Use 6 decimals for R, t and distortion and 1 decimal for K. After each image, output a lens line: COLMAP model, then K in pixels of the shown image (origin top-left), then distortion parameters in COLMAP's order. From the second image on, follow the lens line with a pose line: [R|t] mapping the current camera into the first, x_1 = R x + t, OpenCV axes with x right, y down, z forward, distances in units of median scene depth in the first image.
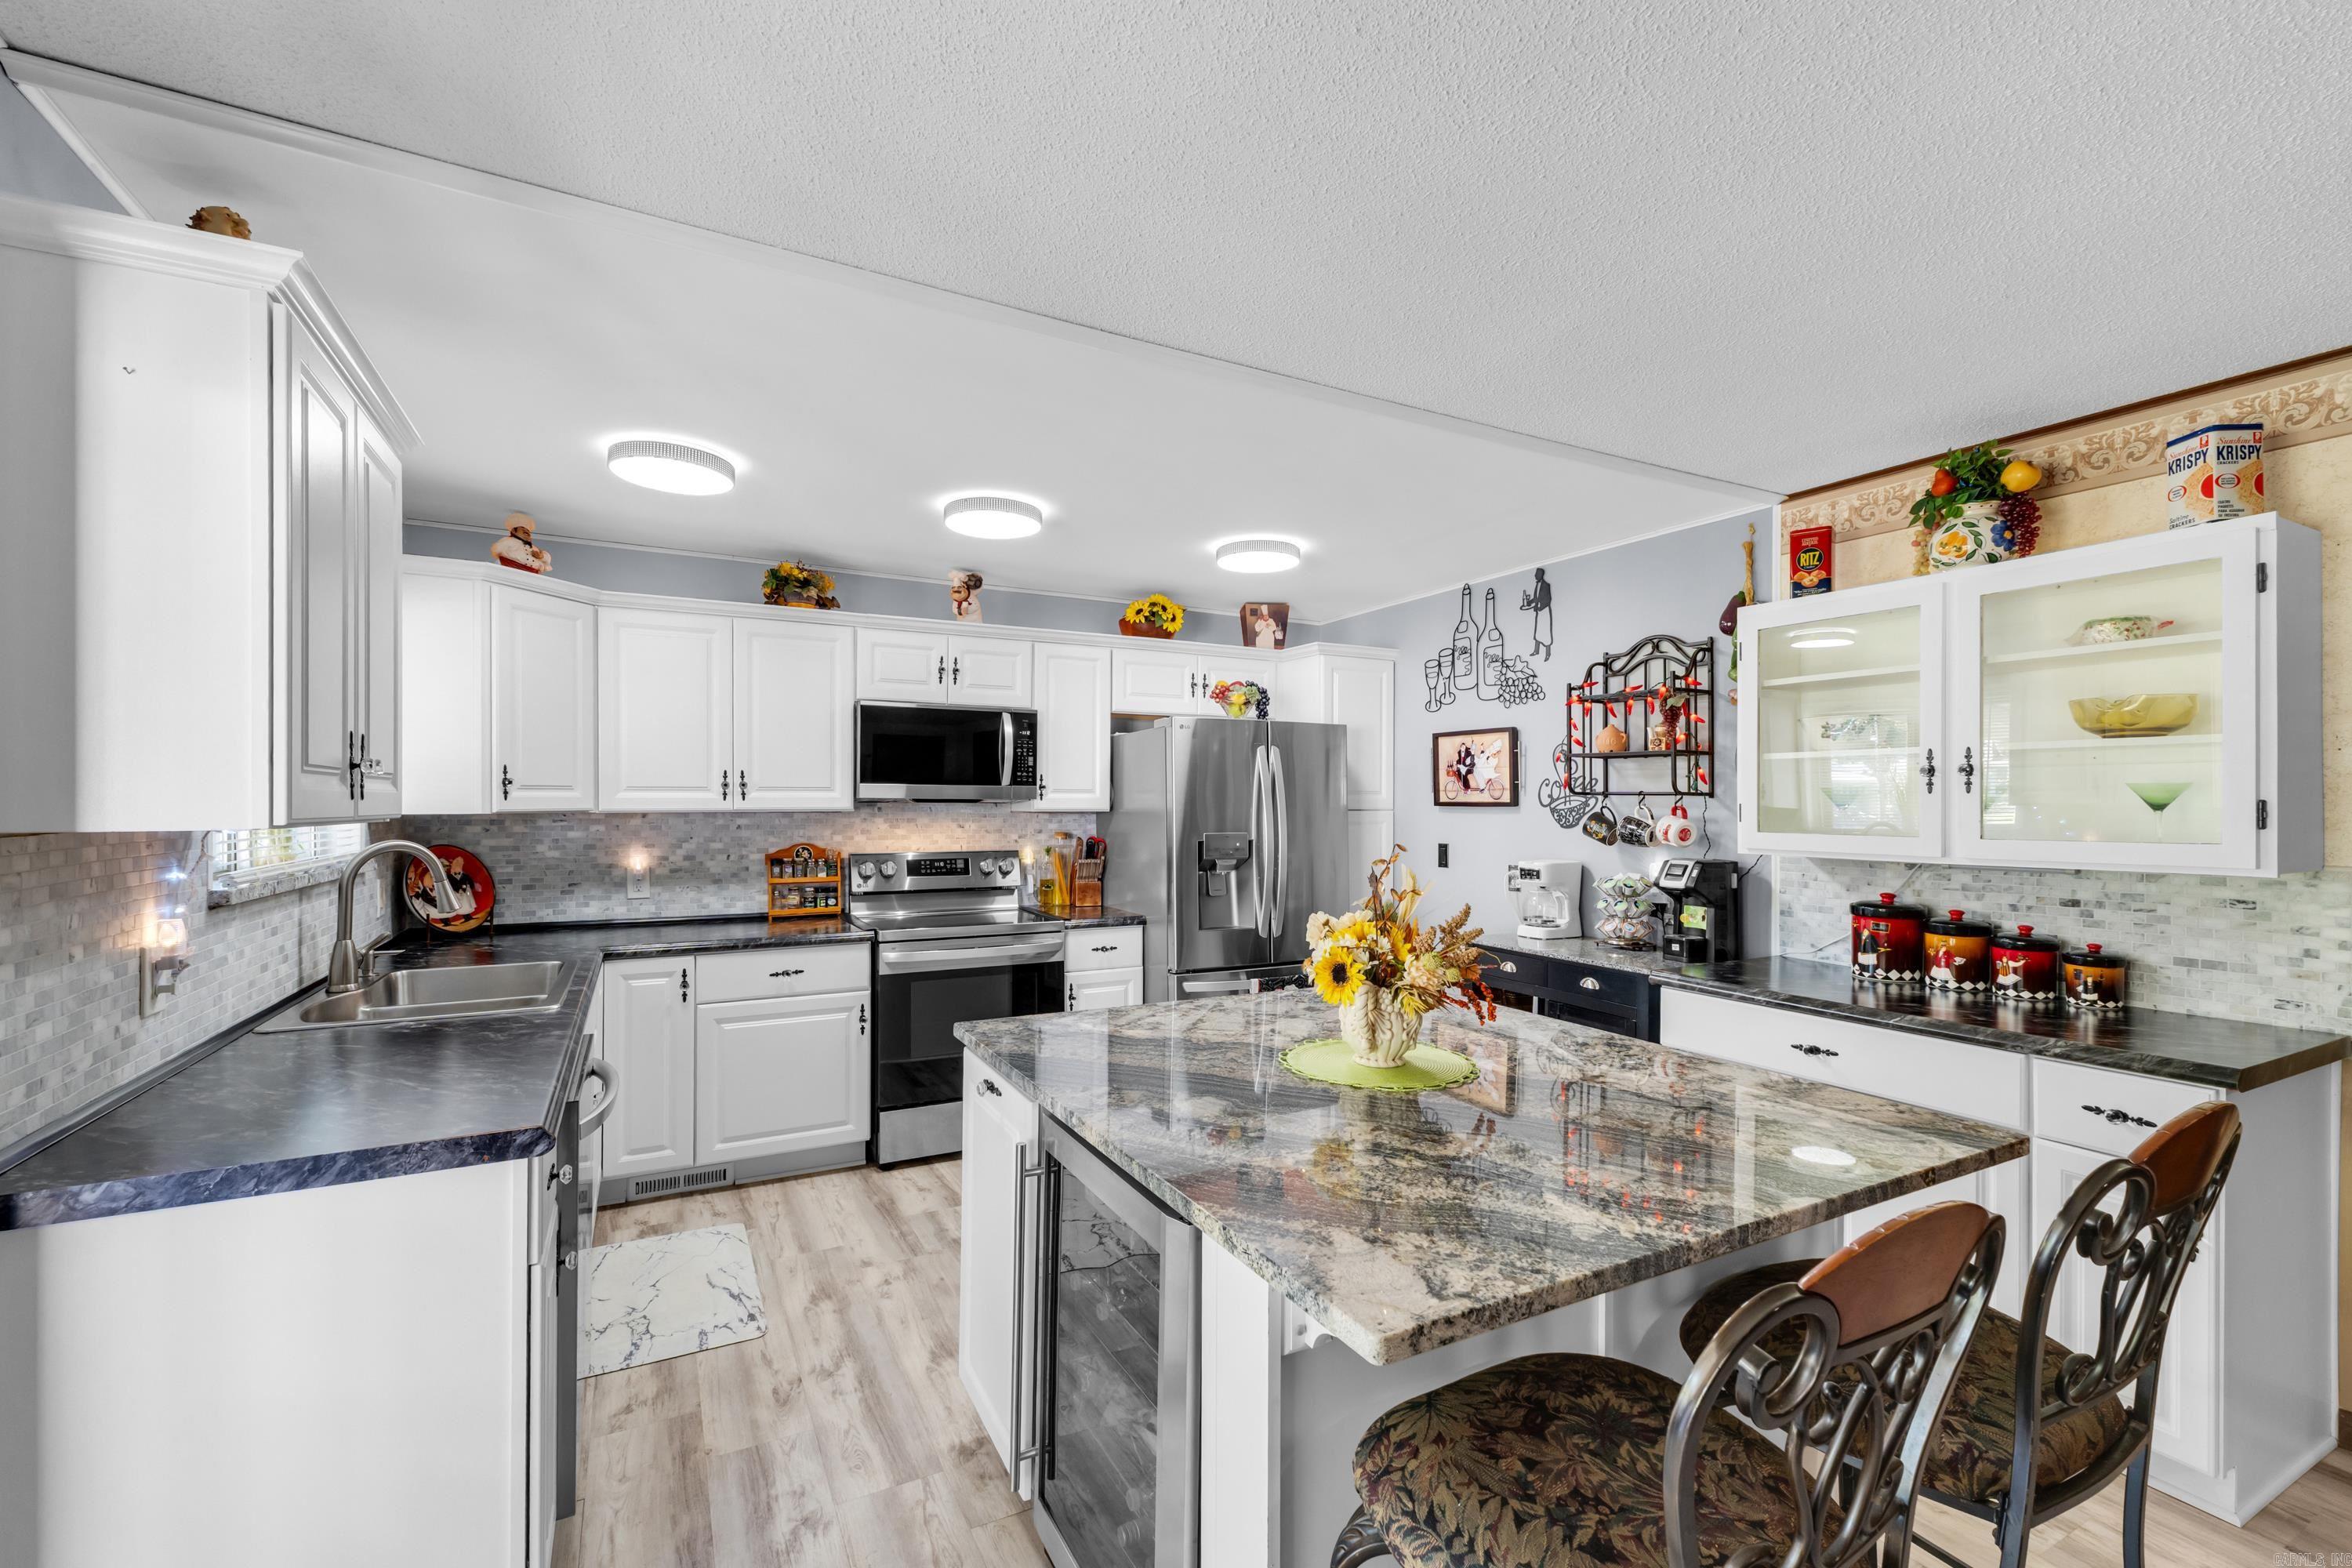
lens RADIAL K [[1005.9, 0, 1164.6], [0, 1005.9, 797.5], [0, 0, 1]] dist [-0.000016, 0.002225]
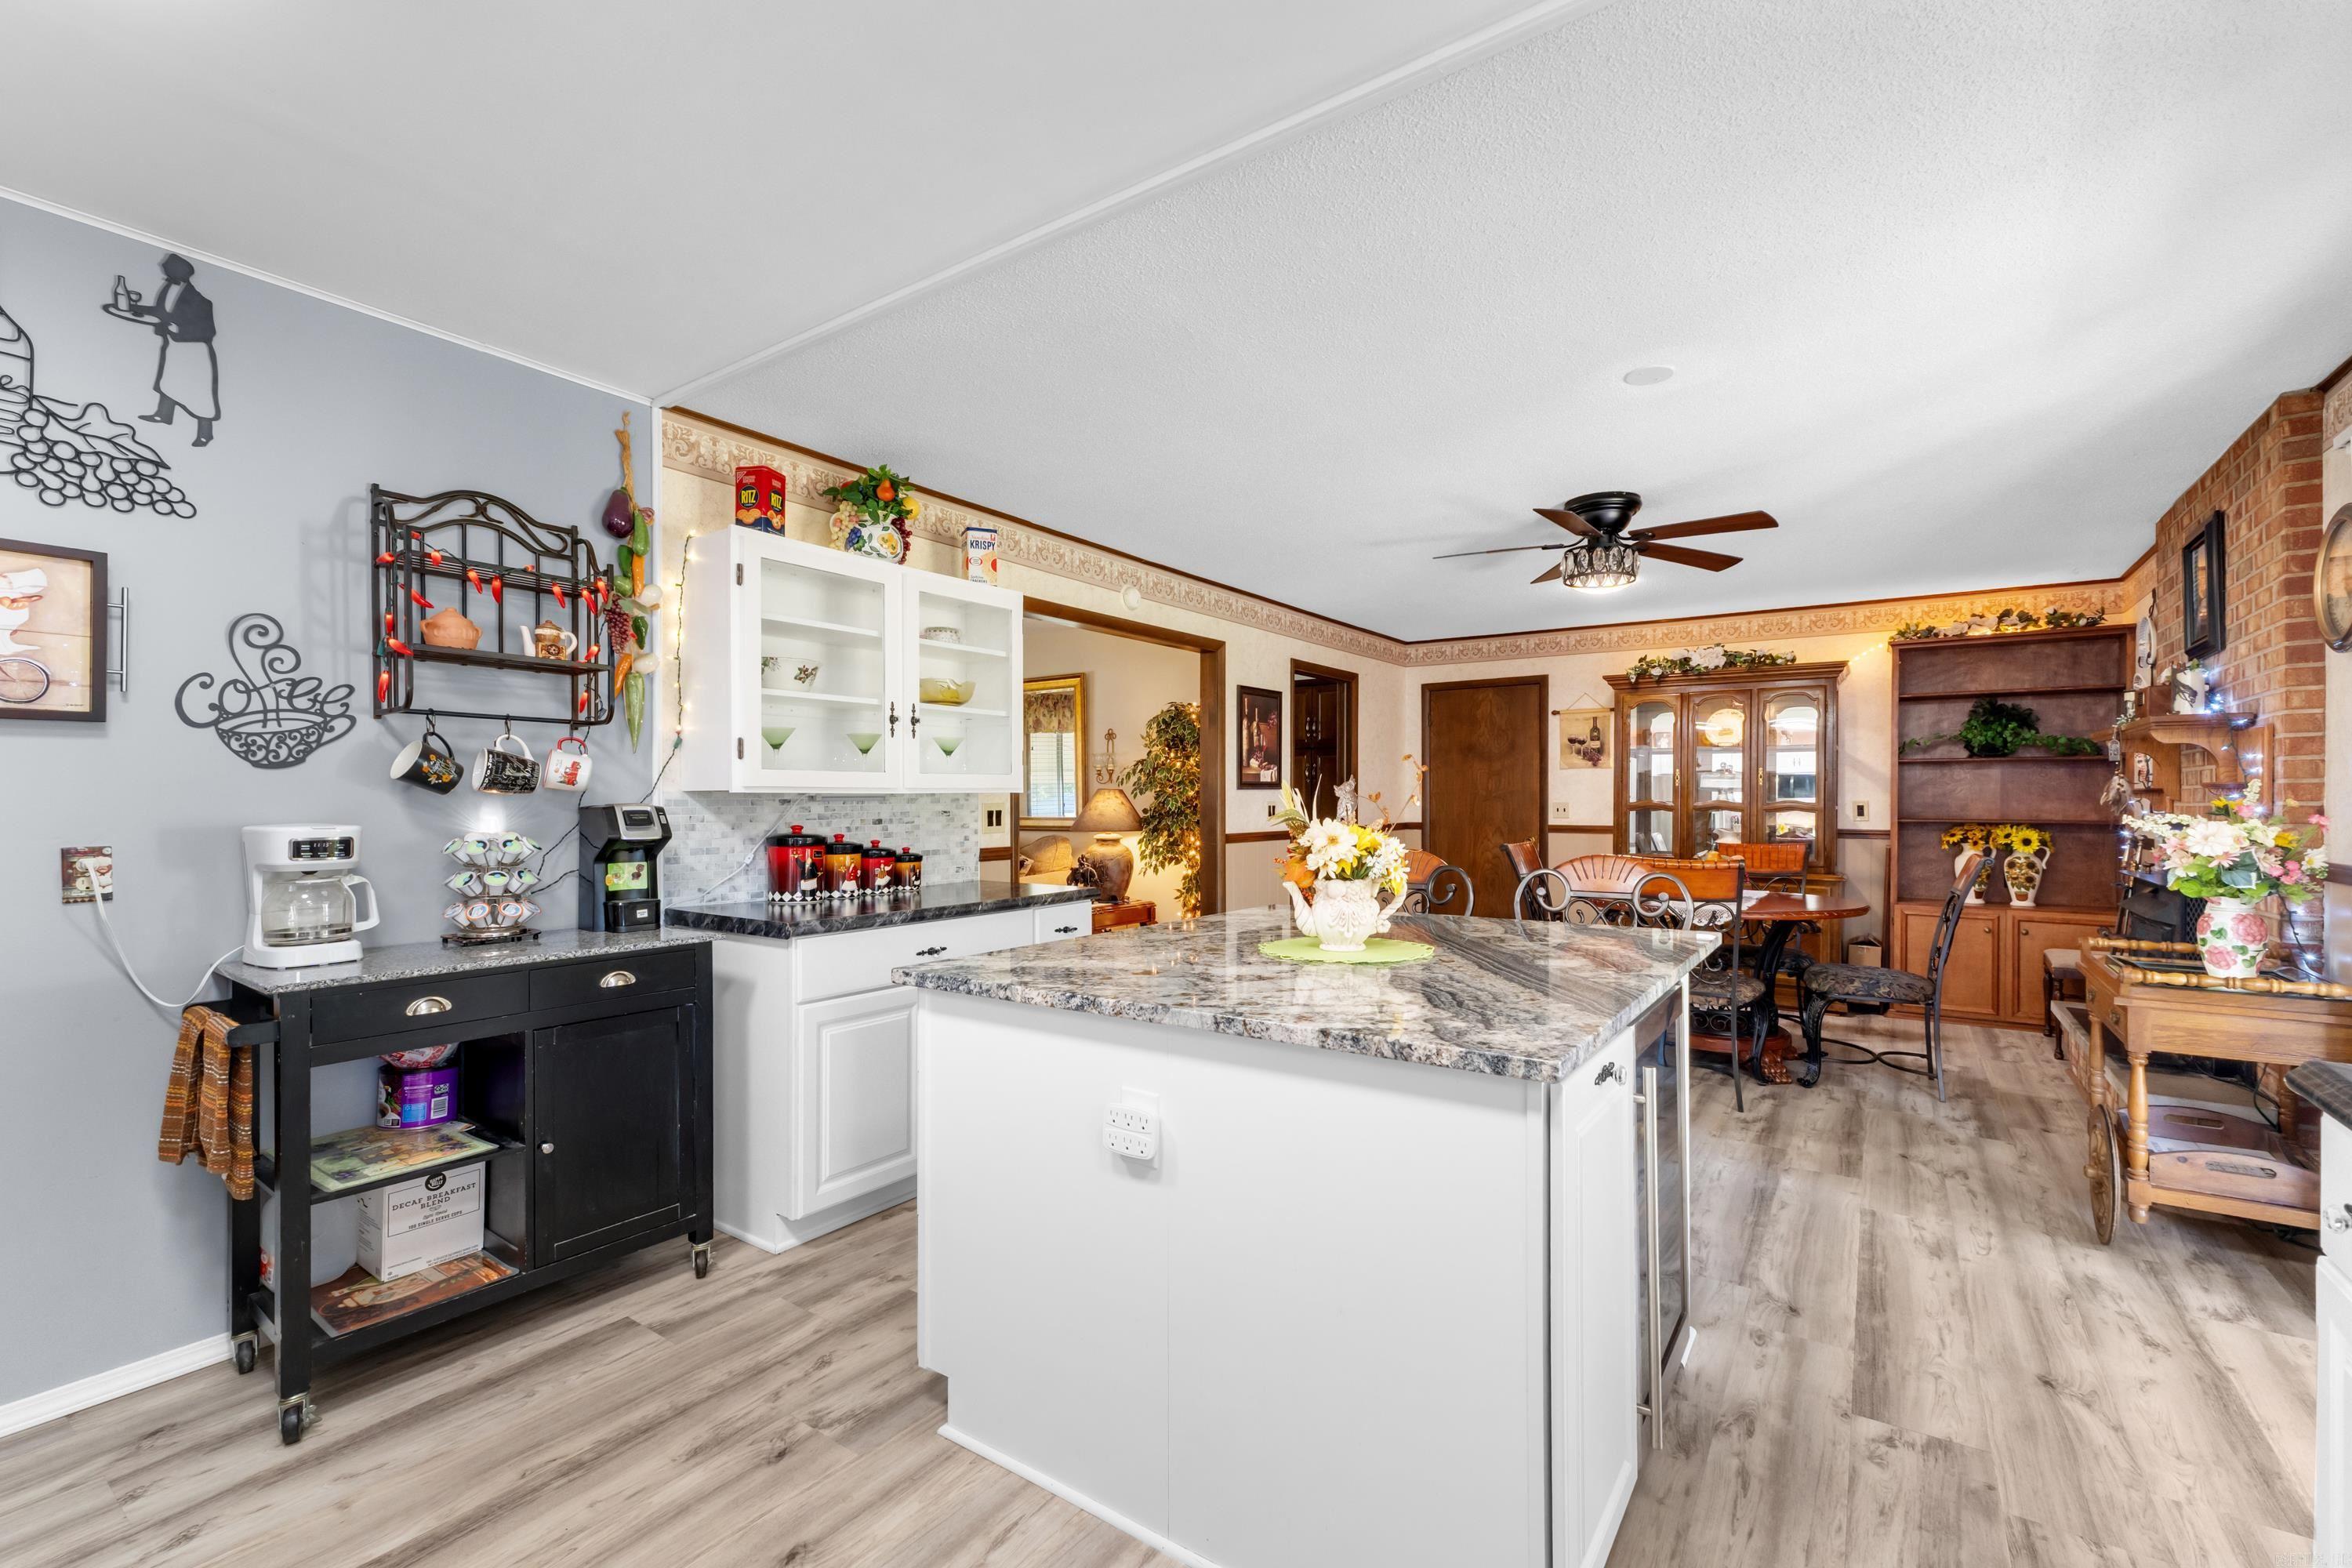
lens RADIAL K [[1005.9, 0, 1210.2], [0, 1005.9, 797.7], [0, 0, 1]] dist [-0.000016, 0.002225]
pose [[-0.486603, -0.005789, 0.873604, -0.378473], [-0.006916, 0.999972, 0.002774, 0.046697], [-0.873596, -0.004692, -0.486630, 0.912004]]
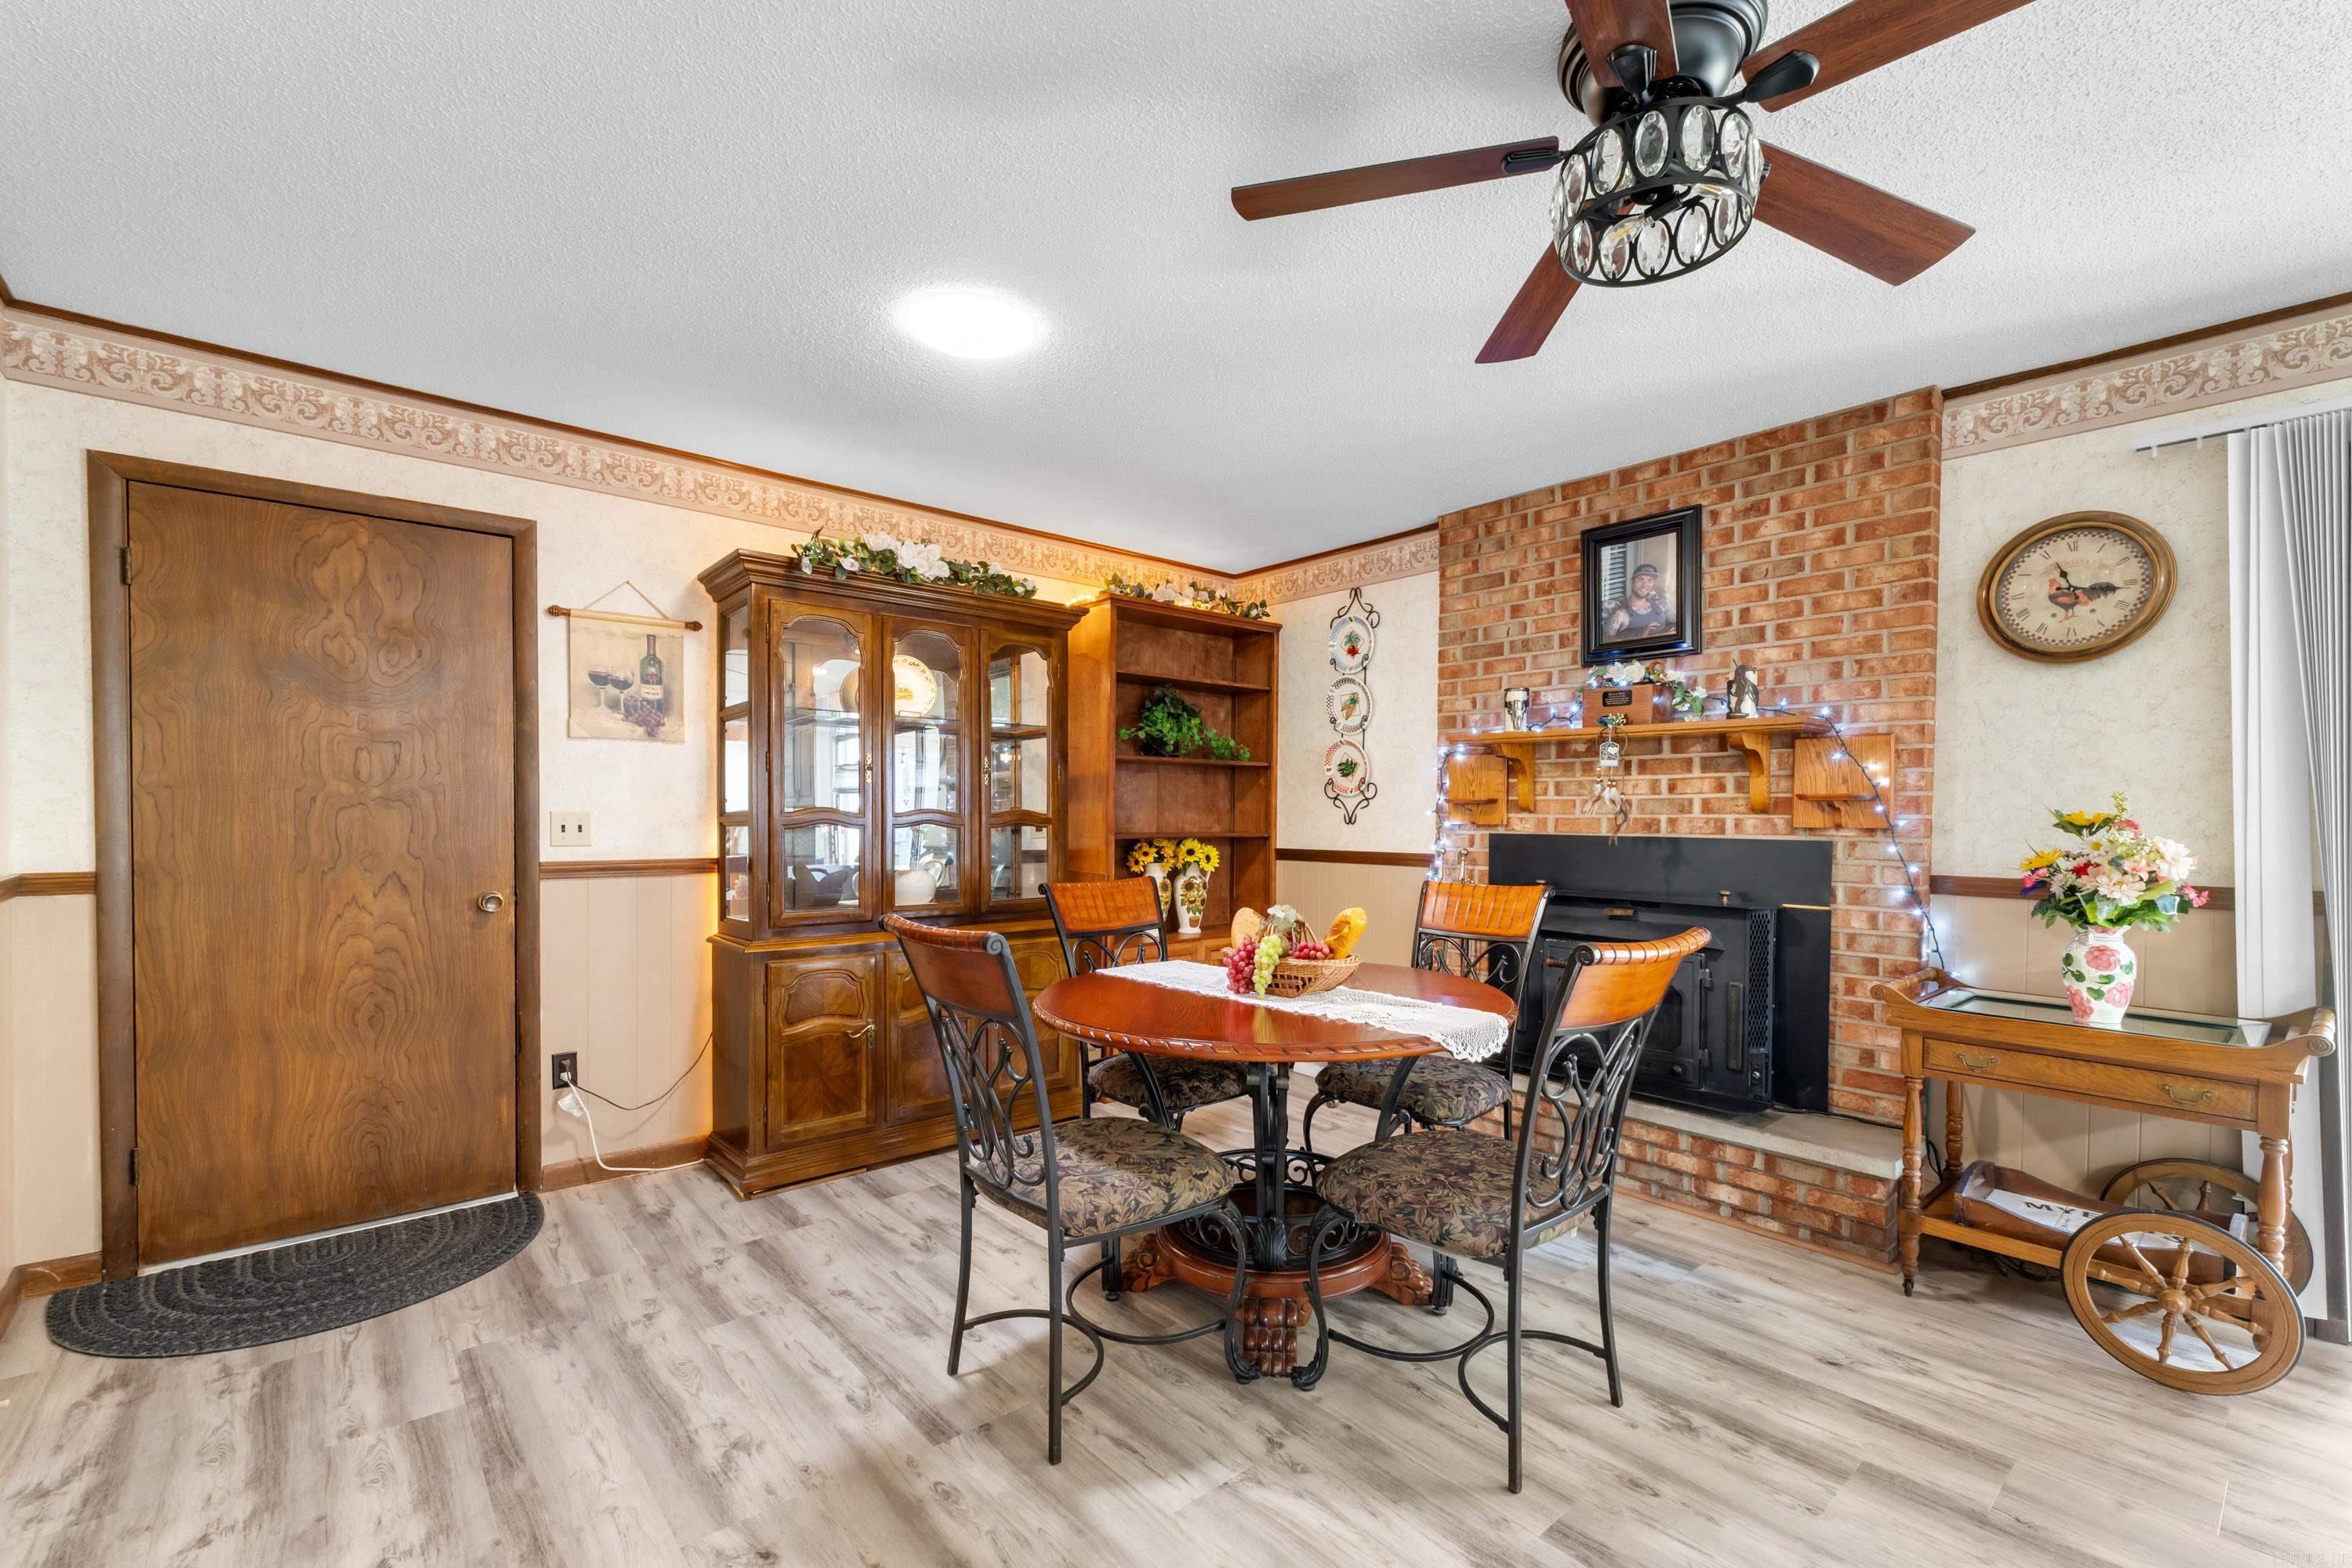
lens RADIAL K [[1005.9, 0, 1182.7], [0, 1005.9, 834.4], [0, 0, 1]] dist [-0.000016, 0.002225]
pose [[-0.970037, -0.006840, -0.242861, 0.679423], [-0.011595, 0.999768, 0.018158, 0.053729], [0.242680, 0.020430, -0.969891, 0.362448]]
